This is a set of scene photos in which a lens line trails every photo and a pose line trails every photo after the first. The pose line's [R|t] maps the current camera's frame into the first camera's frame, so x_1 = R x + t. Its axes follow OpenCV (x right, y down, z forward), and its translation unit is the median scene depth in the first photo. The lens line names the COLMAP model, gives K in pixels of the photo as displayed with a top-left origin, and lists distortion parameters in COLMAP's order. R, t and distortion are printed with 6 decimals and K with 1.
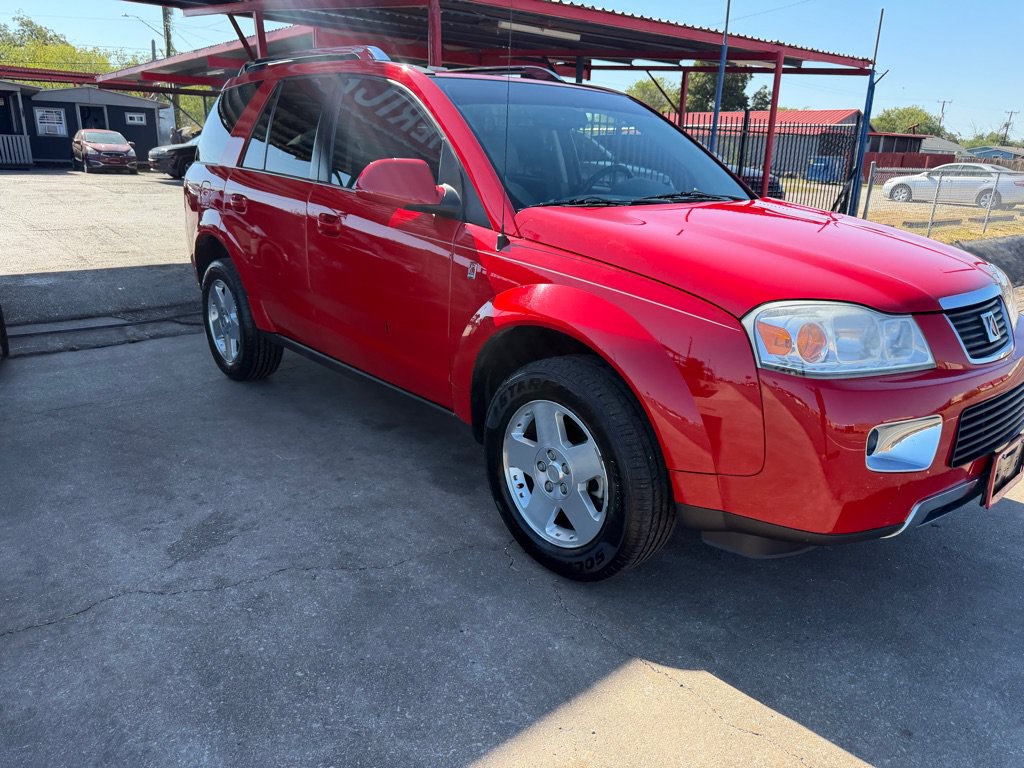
lens RADIAL K [[732.3, 0, 514.1], [0, 732.3, 390.2], [0, 0, 1]] dist [0.002070, -0.005752]
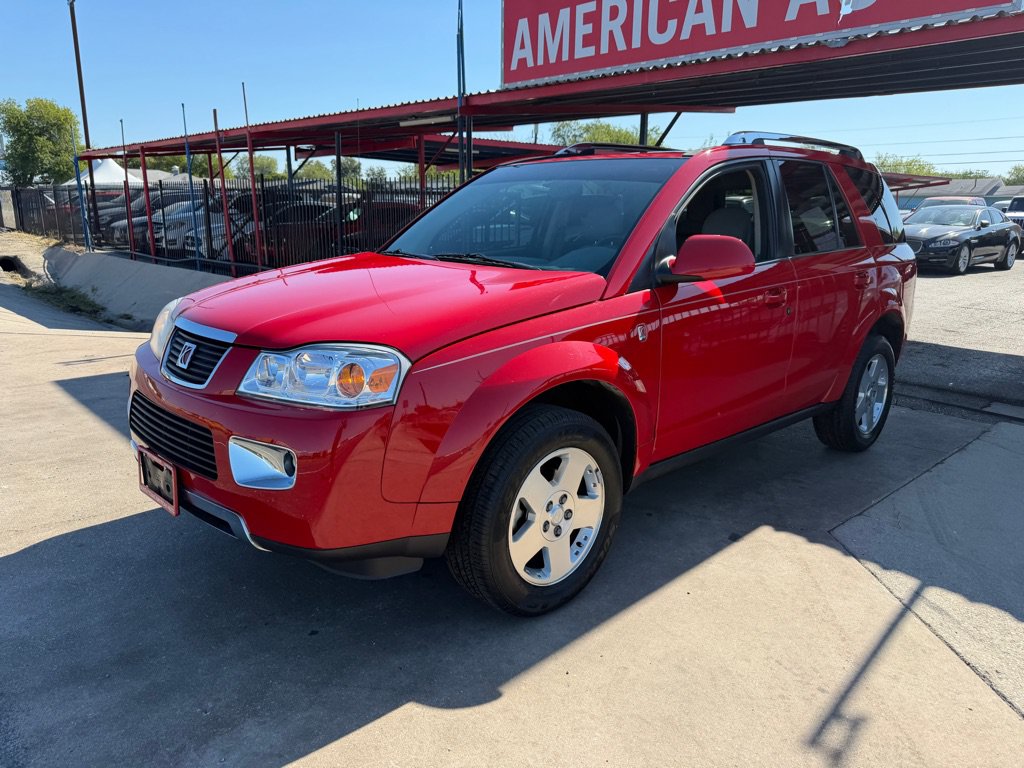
lens RADIAL K [[729.3, 0, 500.6], [0, 729.3, 389.1], [0, 0, 1]] dist [0.004249, -0.006549]
pose [[0.047016, 0.211850, -0.976171, 1.429589], [-0.327162, 0.926615, 0.185338, -0.325695], [0.943798, 0.310652, 0.112875, 1.074926]]
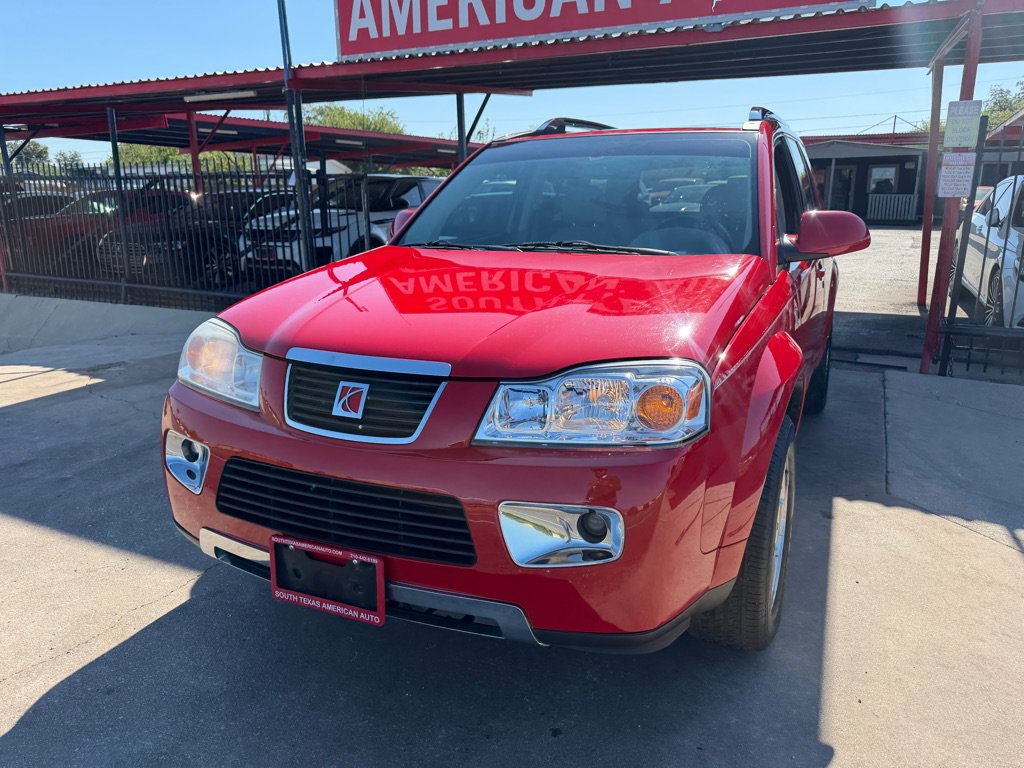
lens RADIAL K [[733.2, 0, 515.0], [0, 733.2, 378.8], [0, 0, 1]] dist [-0.000350, -0.004195]
pose [[0.402592, 0.192258, -0.894961, 1.155760], [-0.270432, 0.959035, 0.084371, -0.181342], [0.874521, 0.208059, 0.438093, 0.635777]]
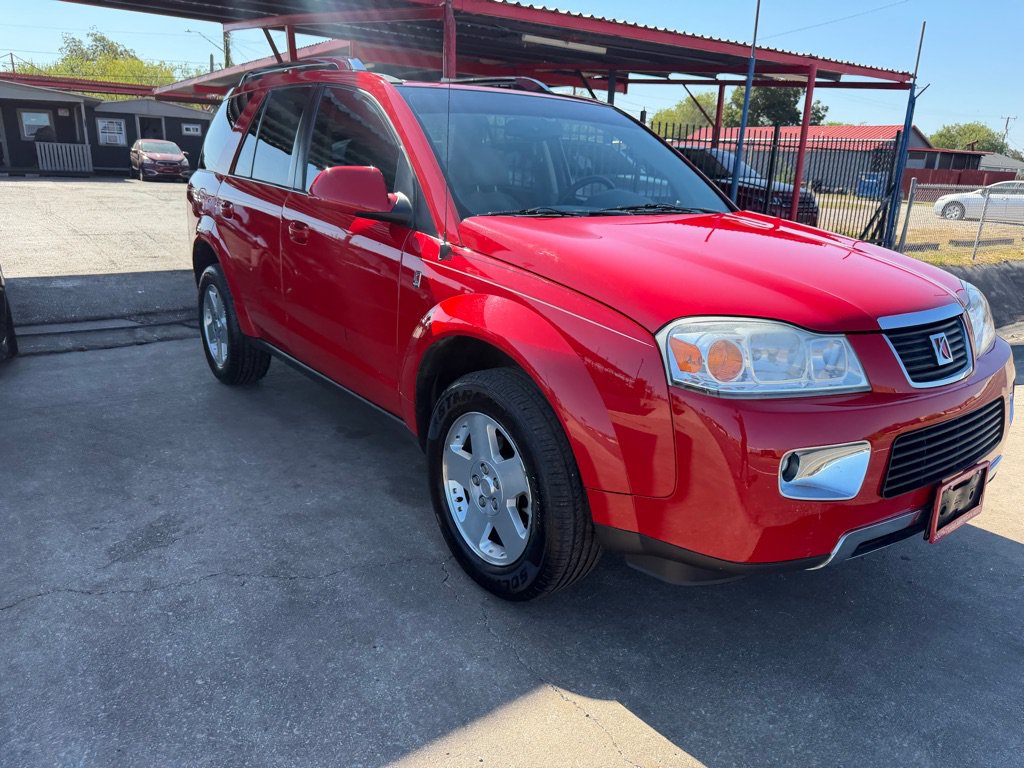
lens RADIAL K [[733.2, 0, 512.1], [0, 733.2, 385.5], [0, 0, 1]] dist [0.002098, -0.006922]
pose [[0.997632, 0.028288, -0.062689, 0.128742], [-0.029691, 0.999326, -0.021570, -0.002332], [0.062036, 0.023380, 0.997800, 0.021851]]
